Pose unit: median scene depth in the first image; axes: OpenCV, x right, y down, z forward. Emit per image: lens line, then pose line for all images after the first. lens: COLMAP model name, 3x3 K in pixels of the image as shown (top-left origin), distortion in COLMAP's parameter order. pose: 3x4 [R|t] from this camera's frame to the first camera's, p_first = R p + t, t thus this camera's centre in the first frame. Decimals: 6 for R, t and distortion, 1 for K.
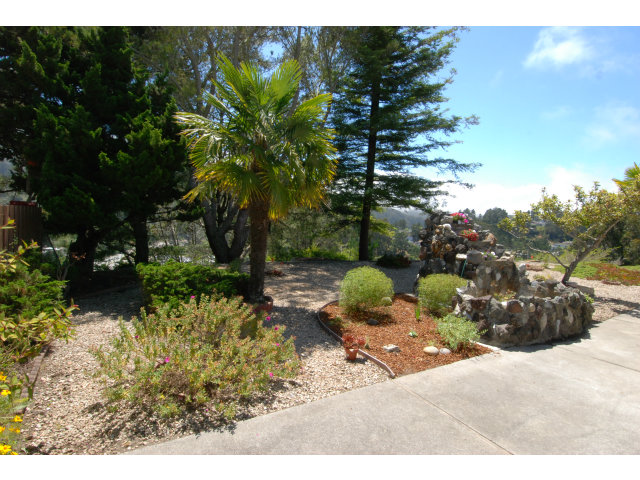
lens RADIAL K [[338.0, 0, 330.9], [0, 338.0, 231.9], [0, 0, 1]] dist [0.058146, -0.057696]
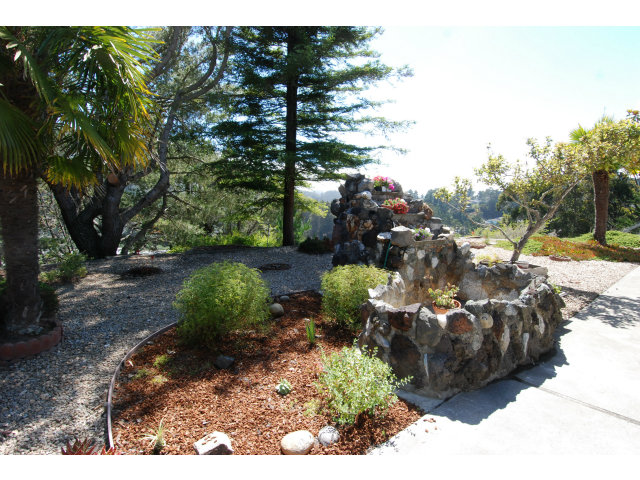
lens RADIAL K [[338.0, 0, 330.9], [0, 338.0, 231.9], [0, 0, 1]] dist [0.058146, -0.057696]
pose [[0.988371, -0.042124, 0.146114, 0.126239], [0.034990, 0.998083, 0.051053, 0.017262], [-0.147985, -0.045347, 0.987950, 0.242280]]
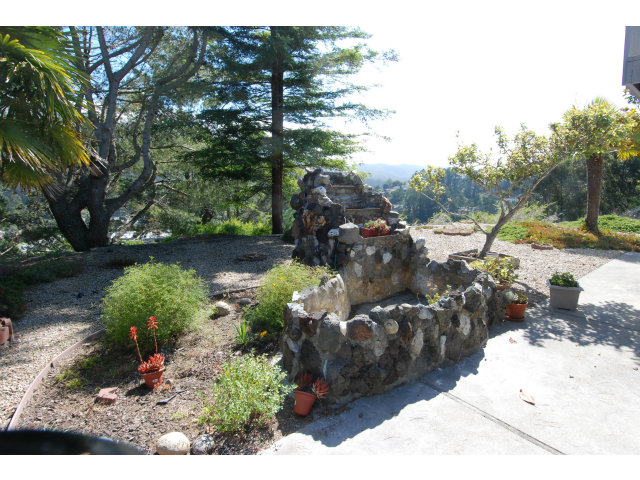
lens RADIAL K [[338.0, 0, 330.9], [0, 338.0, 231.9], [0, 0, 1]] dist [0.058146, -0.057696]
pose [[0.992274, -0.058513, 0.109397, 0.216676], [0.047224, 0.993552, 0.103074, -0.001156], [-0.114723, -0.097111, 0.988640, 0.231520]]
